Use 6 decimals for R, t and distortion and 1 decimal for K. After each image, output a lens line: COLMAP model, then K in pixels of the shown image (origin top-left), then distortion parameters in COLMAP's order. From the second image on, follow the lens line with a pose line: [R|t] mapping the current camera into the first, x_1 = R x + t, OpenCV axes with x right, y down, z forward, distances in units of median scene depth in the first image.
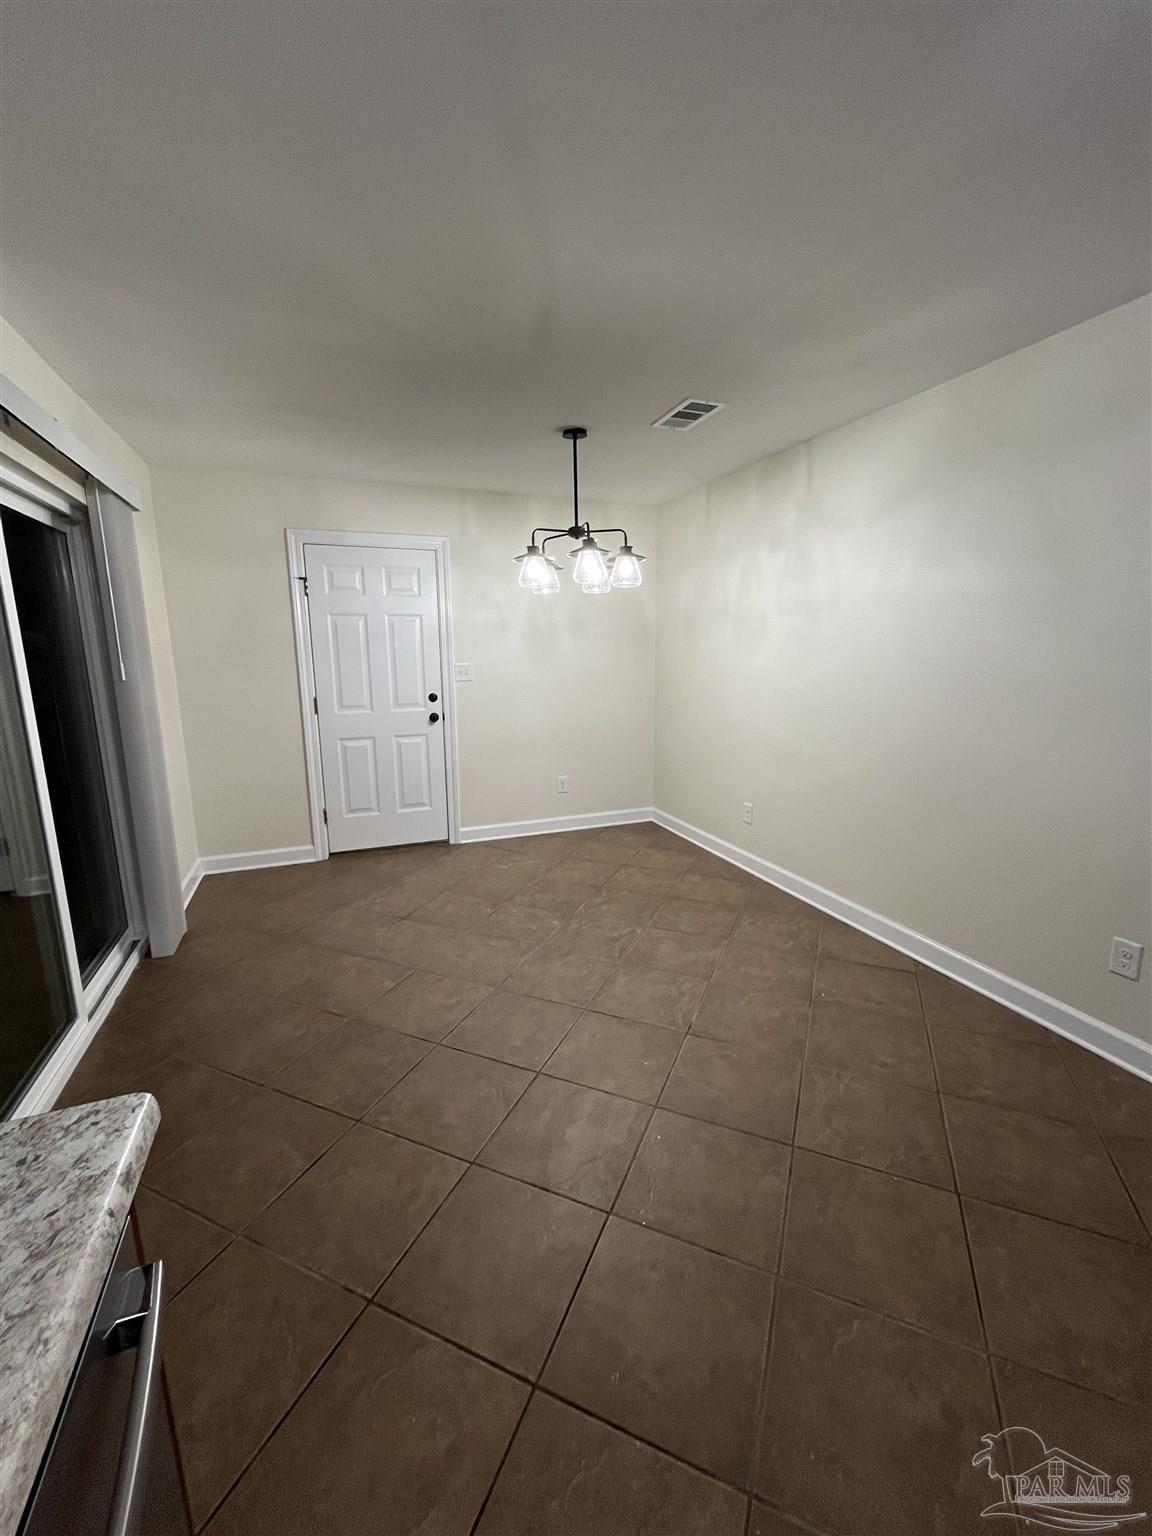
lens RADIAL K [[623.1, 0, 576.4], [0, 623.1, 768.1], [0, 0, 1]] dist [-0.006866, 0.001067]
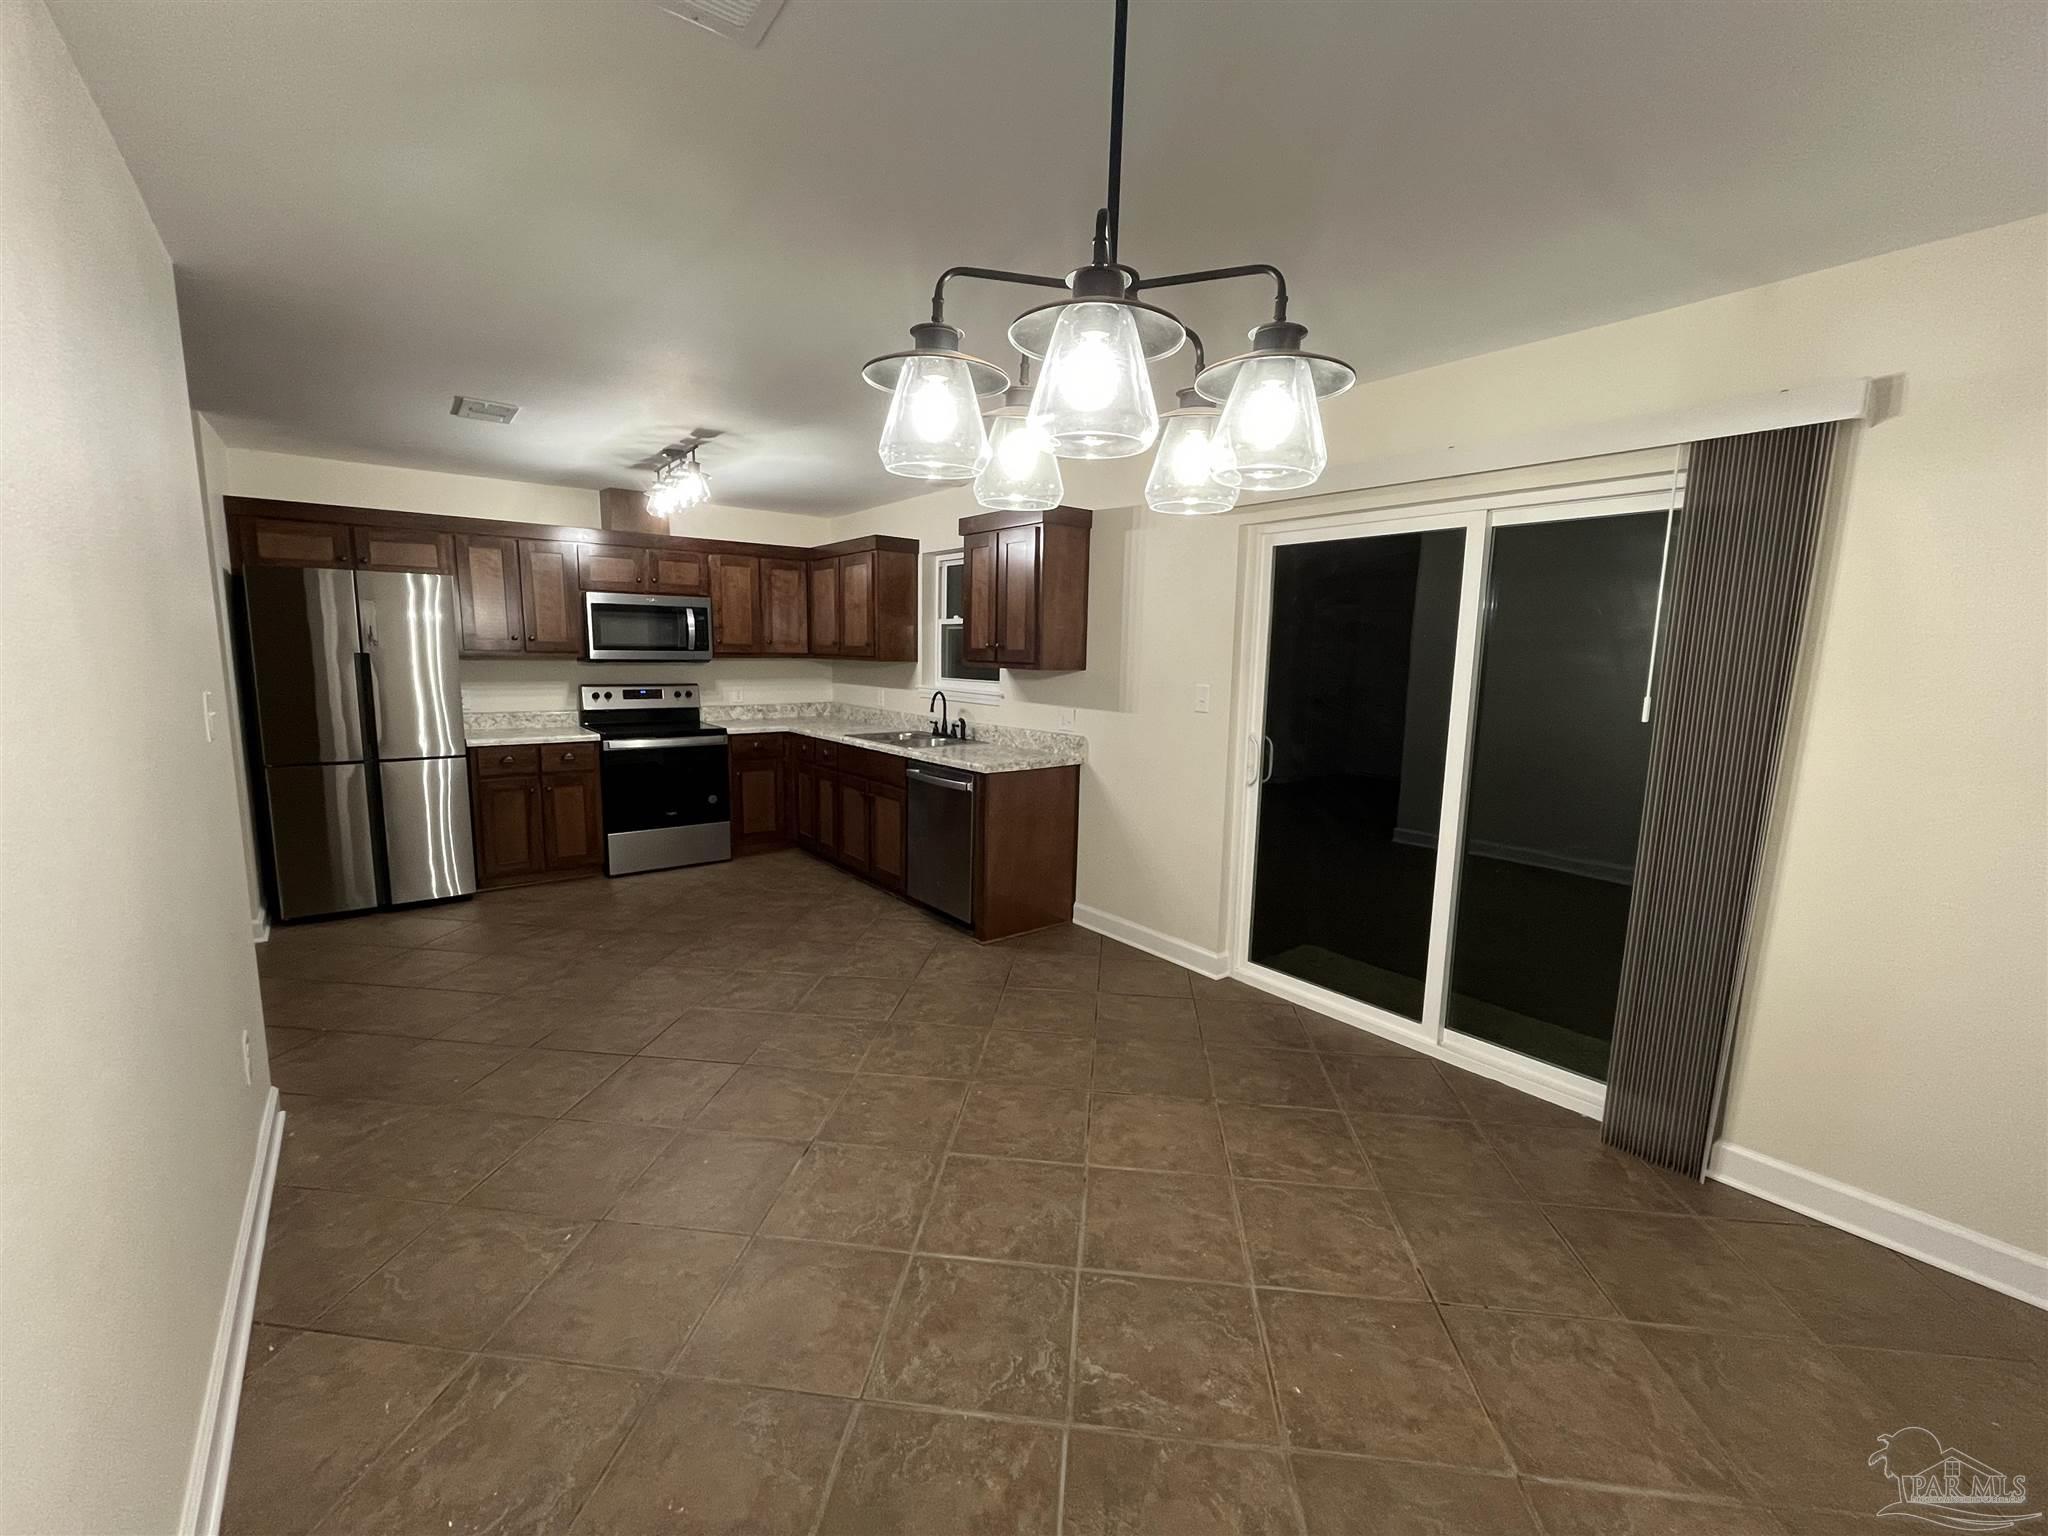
lens RADIAL K [[830.8, 0, 1022.2], [0, 830.8, 769.2], [0, 0, 1]] dist [-0.006866, 0.001067]
pose [[-0.957645, 0.034982, -0.285818, 0.122666], [-0.062924, 0.943181, 0.326266, -0.233147], [0.280992, 0.330432, -0.901032, 1.112131]]
